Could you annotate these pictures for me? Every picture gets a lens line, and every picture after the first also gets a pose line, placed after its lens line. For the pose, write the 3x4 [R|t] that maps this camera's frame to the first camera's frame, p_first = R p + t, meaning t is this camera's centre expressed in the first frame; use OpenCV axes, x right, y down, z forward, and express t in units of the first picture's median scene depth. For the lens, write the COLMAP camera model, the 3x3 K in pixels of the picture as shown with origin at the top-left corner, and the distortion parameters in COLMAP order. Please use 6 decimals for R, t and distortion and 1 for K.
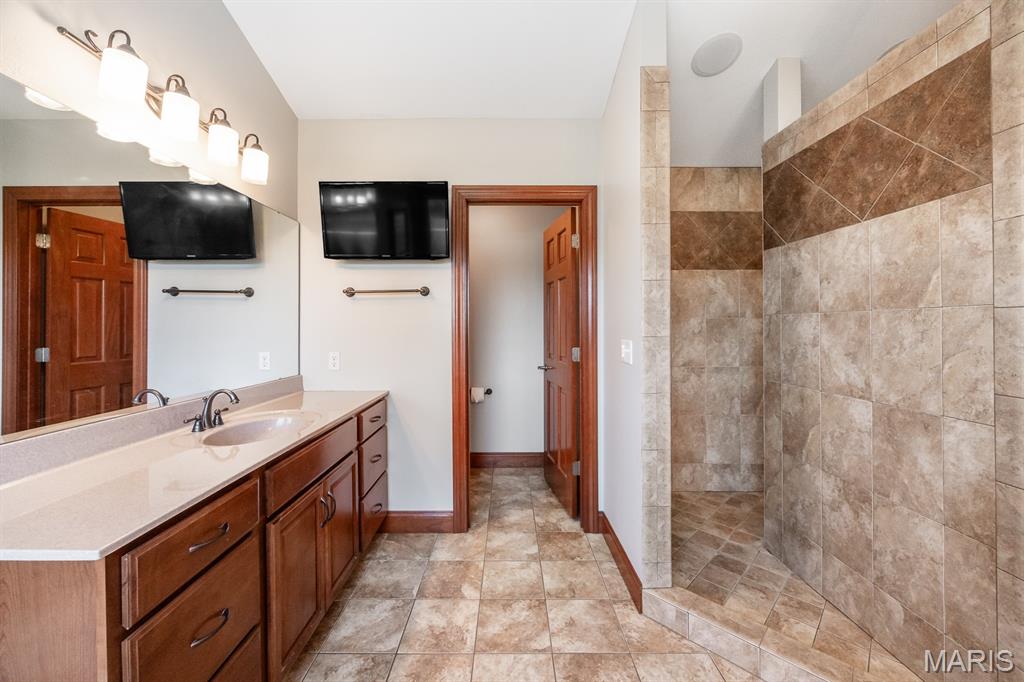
lens RADIAL K [[396.3, 0, 492.9], [0, 396.3, 319.4], [0, 0, 1]] dist [-0.000962, 0.000055]
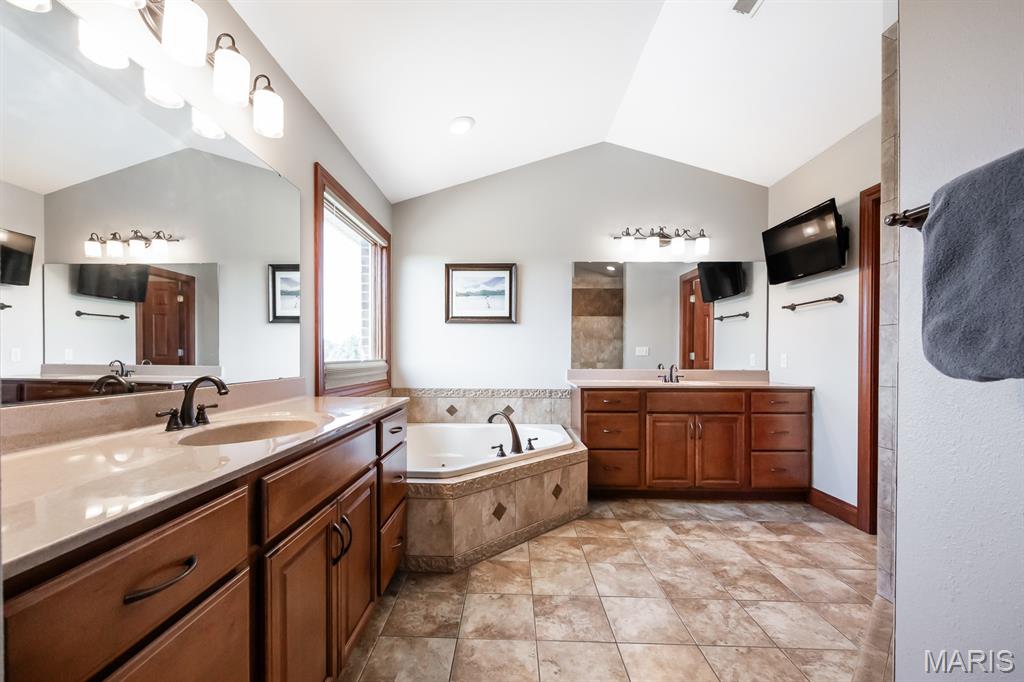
lens RADIAL K [[396.3, 0, 494.0], [0, 396.3, 359.1], [0, 0, 1]] dist [-0.000962, 0.000055]
pose [[-0.046909, 0.014703, -0.998791, 1.692707], [0.007518, 0.999869, 0.014366, 0.129596], [0.998871, -0.006835, -0.047013, 0.178602]]
